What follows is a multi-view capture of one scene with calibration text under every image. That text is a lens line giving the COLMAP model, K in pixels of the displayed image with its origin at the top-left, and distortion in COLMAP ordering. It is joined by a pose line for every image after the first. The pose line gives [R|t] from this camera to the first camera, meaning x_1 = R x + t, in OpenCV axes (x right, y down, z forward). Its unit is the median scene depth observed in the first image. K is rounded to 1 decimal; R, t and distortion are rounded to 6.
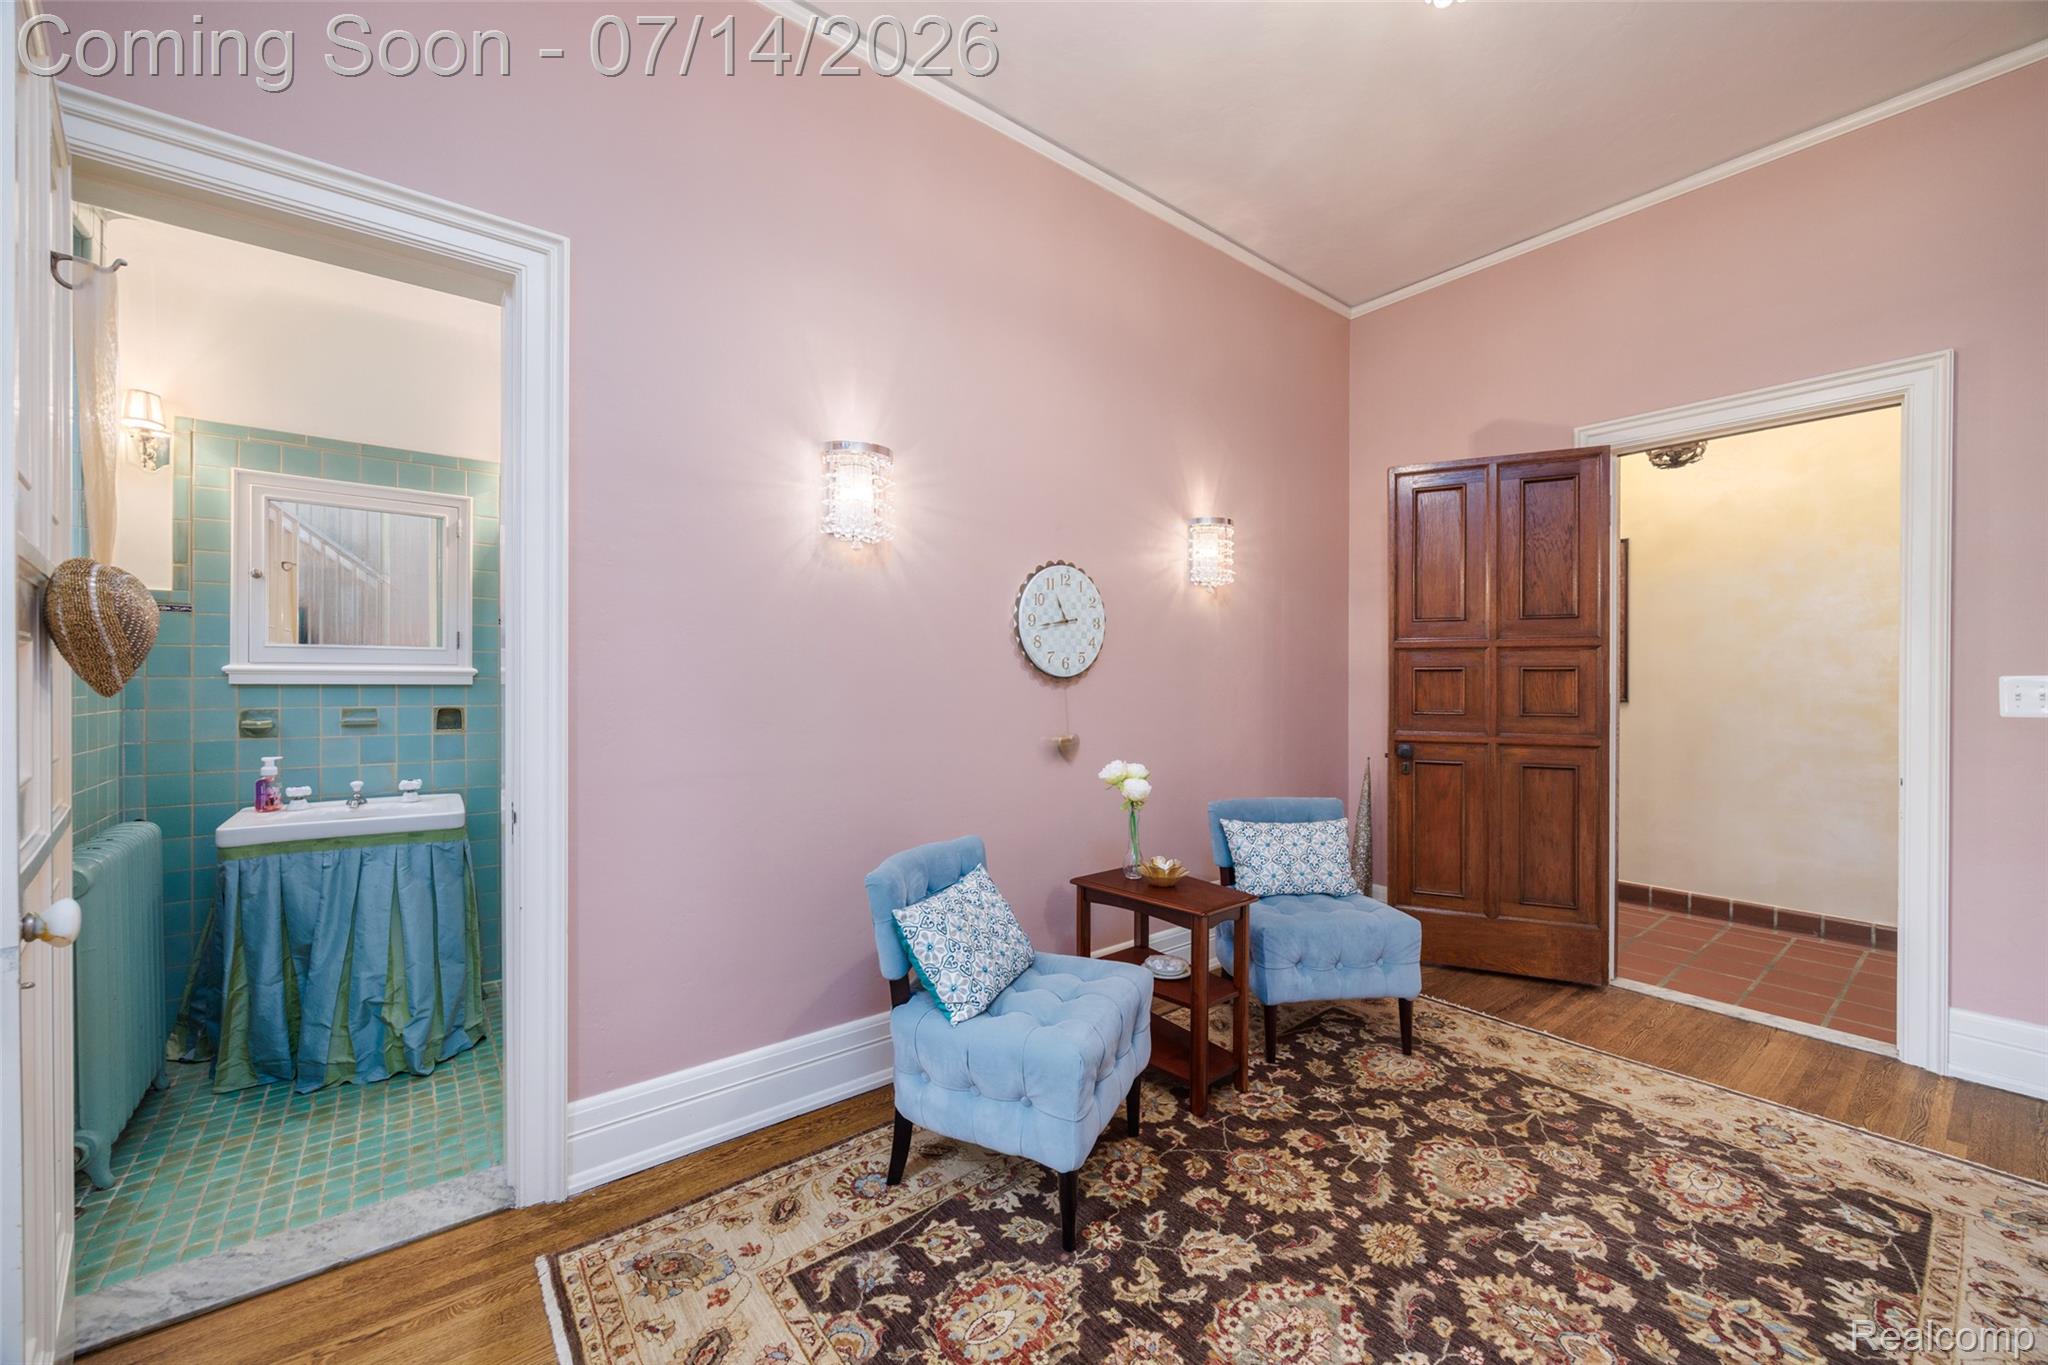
lens RADIAL K [[799.3, 0, 1023.0], [0, 799.3, 678.8], [0, 0, 1]] dist [0.000209, -0.000052]
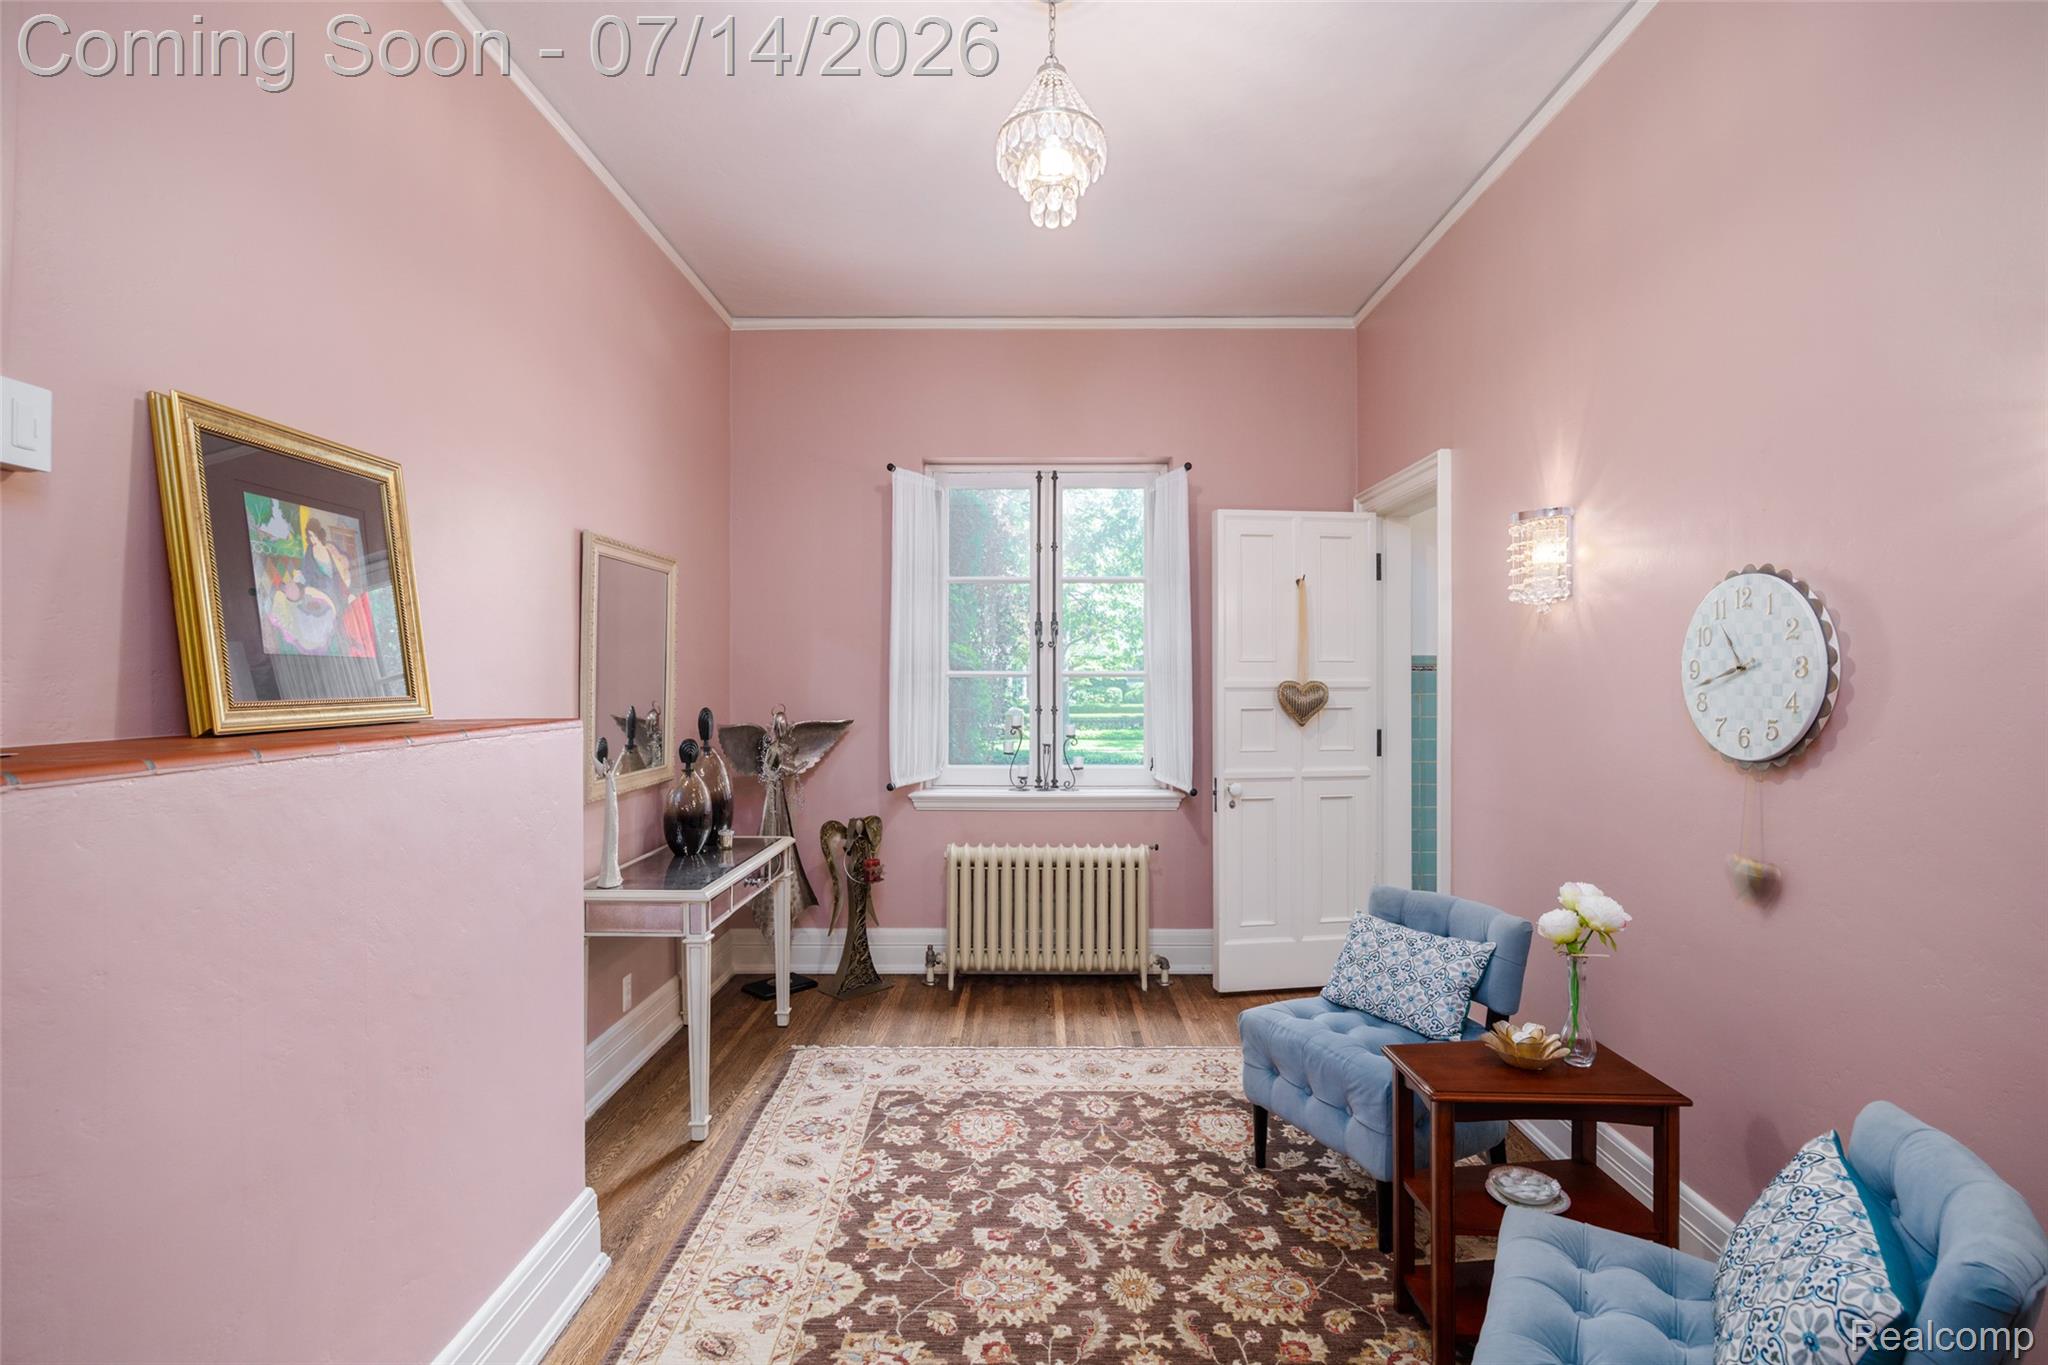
lens RADIAL K [[988.8, 0, 1025.5], [0, 988.8, 680.2], [0, 0, 1]] dist [-0.001297, -0.000034]
pose [[-0.634009, 0.000015, -0.773326, 1.339666], [0.002230, 0.999996, -0.001809, -0.087644], [0.773323, -0.002872, -0.634006, 1.470622]]
